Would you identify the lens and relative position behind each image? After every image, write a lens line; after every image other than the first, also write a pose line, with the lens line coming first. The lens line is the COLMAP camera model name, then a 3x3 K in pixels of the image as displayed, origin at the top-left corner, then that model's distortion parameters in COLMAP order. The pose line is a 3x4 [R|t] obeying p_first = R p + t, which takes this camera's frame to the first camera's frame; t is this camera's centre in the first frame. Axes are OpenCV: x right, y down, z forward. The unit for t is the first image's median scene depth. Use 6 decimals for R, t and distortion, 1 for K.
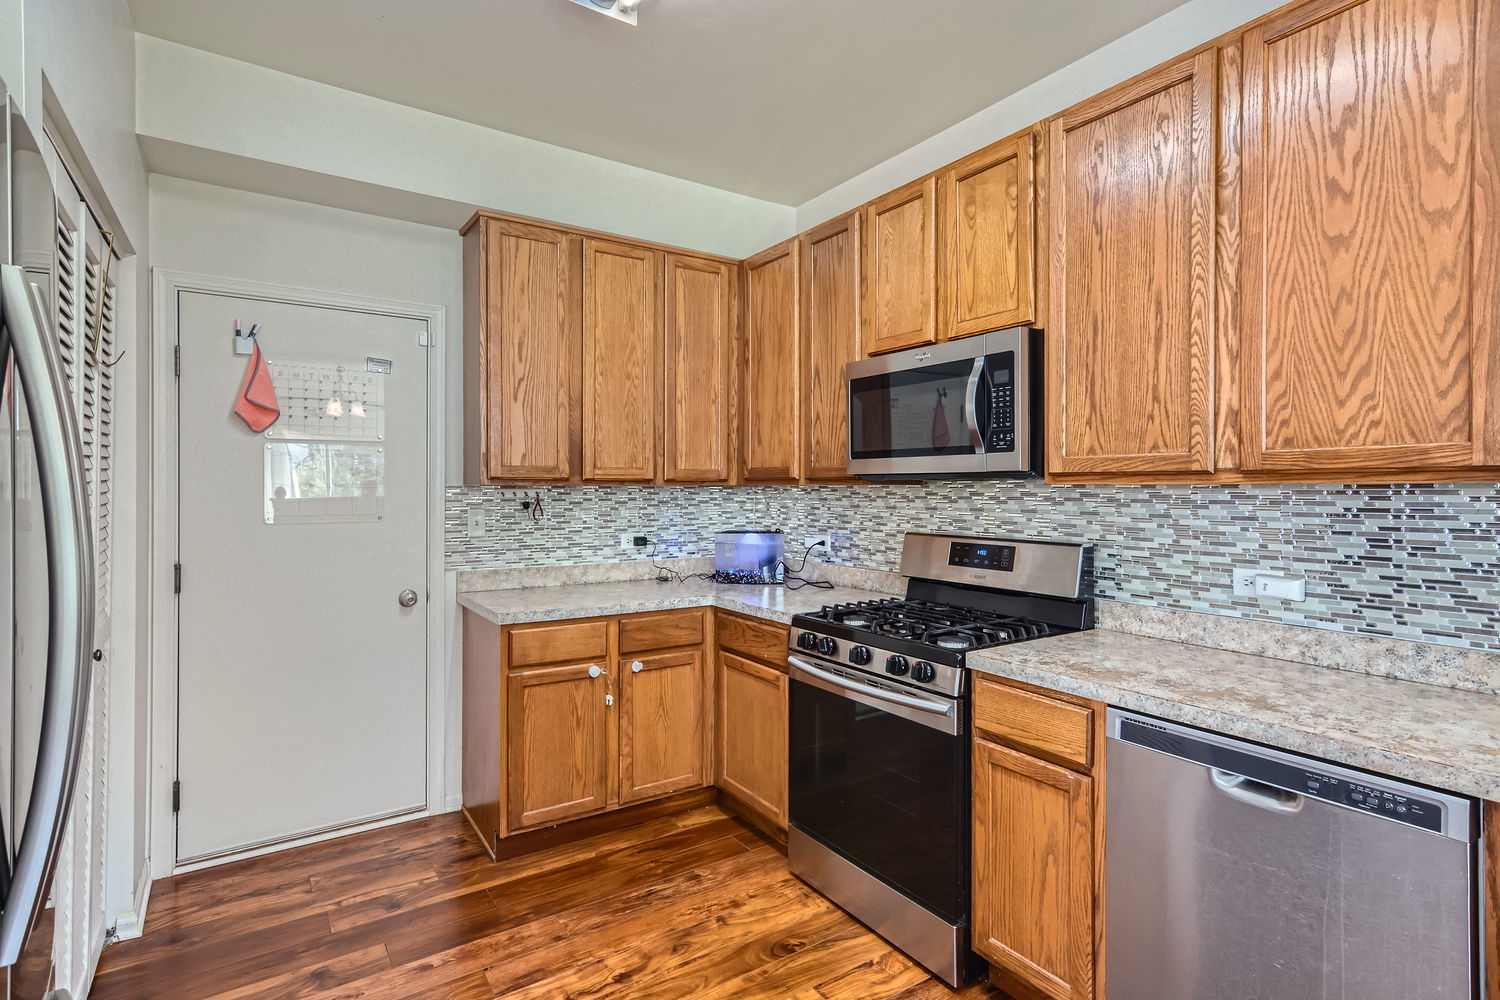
lens RADIAL K [[766.6, 0, 742.5], [0, 766.6, 492.8], [0, 0, 1]] dist [-0.011828, 0.002397]
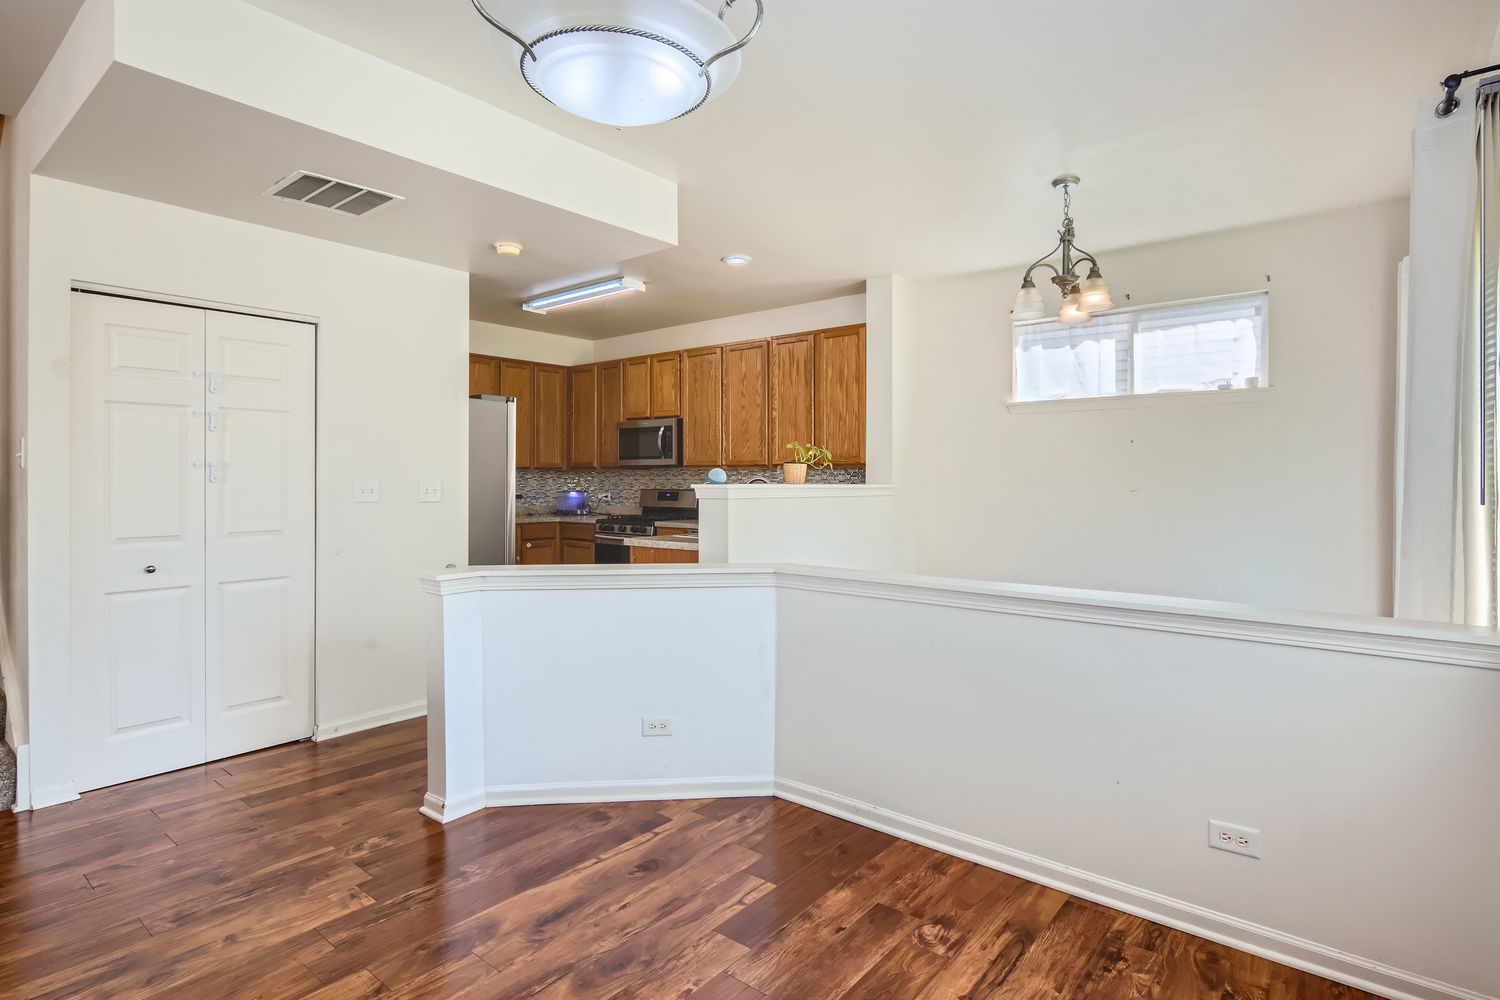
lens RADIAL K [[766.6, 0, 757.4], [0, 766.6, 470.4], [0, 0, 1]] dist [-0.011828, 0.002397]
pose [[0.950296, 0.004449, 0.311317, -0.227894], [0.001086, 0.999844, -0.017604, 0.039949], [-0.311346, 0.017068, 0.950143, -1.661145]]
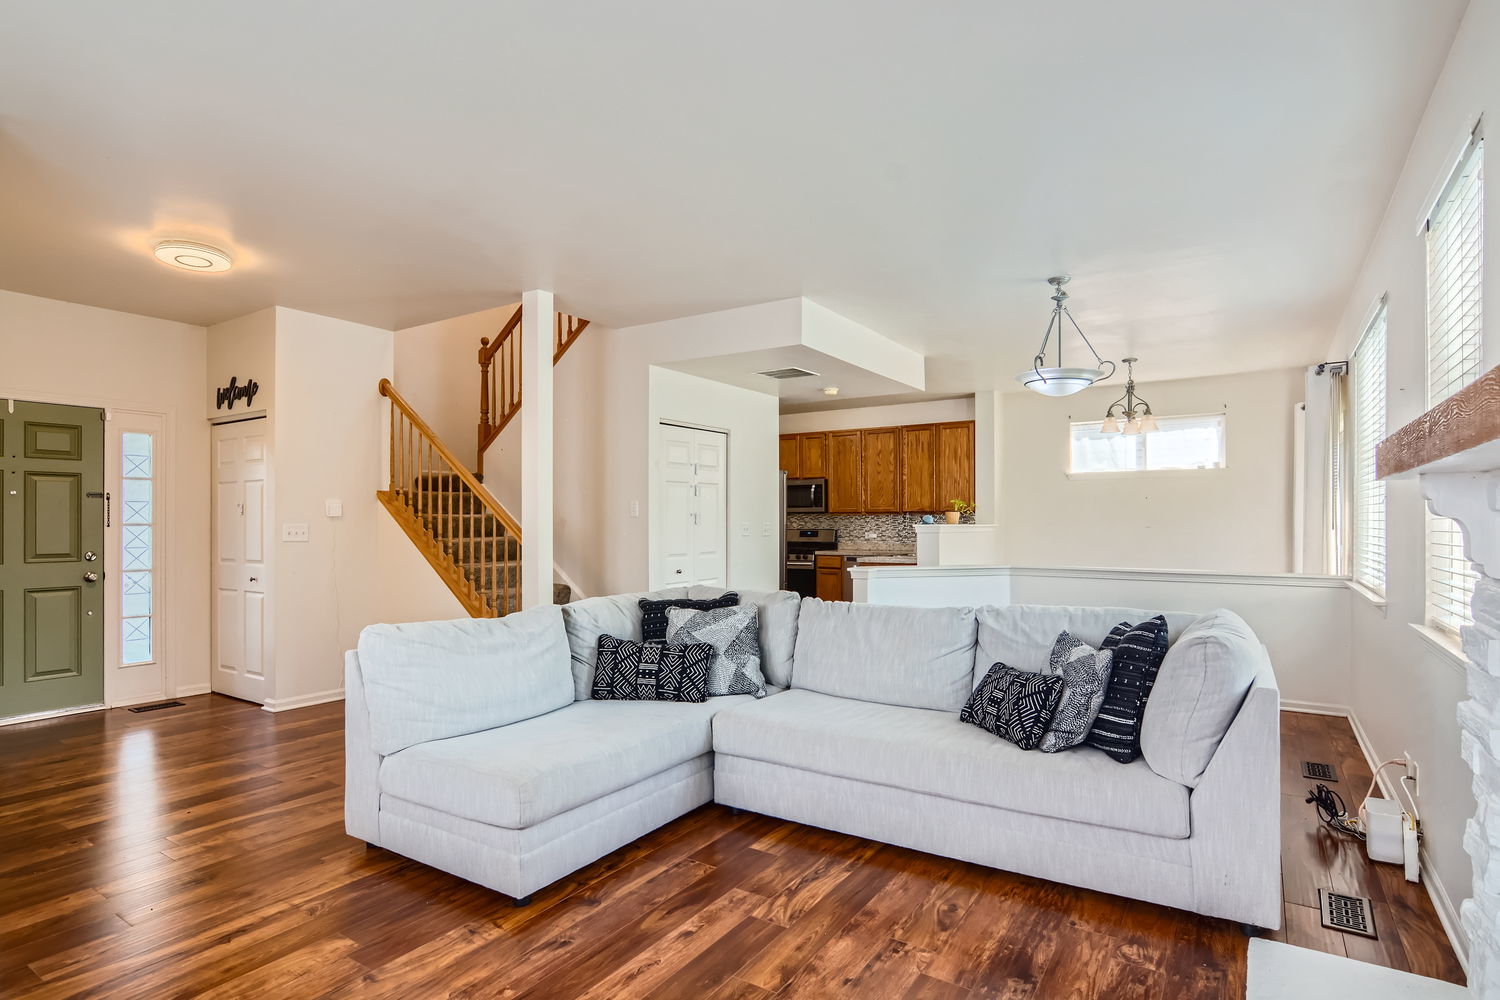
lens RADIAL K [[766.6, 0, 762.9], [0, 766.6, 520.0], [0, 0, 1]] dist [-0.011828, 0.002397]
pose [[0.912223, -0.001990, 0.409689, -1.442441], [0.005942, 0.999947, -0.008373, 0.044598], [-0.409650, 0.010073, 0.912187, -2.357539]]
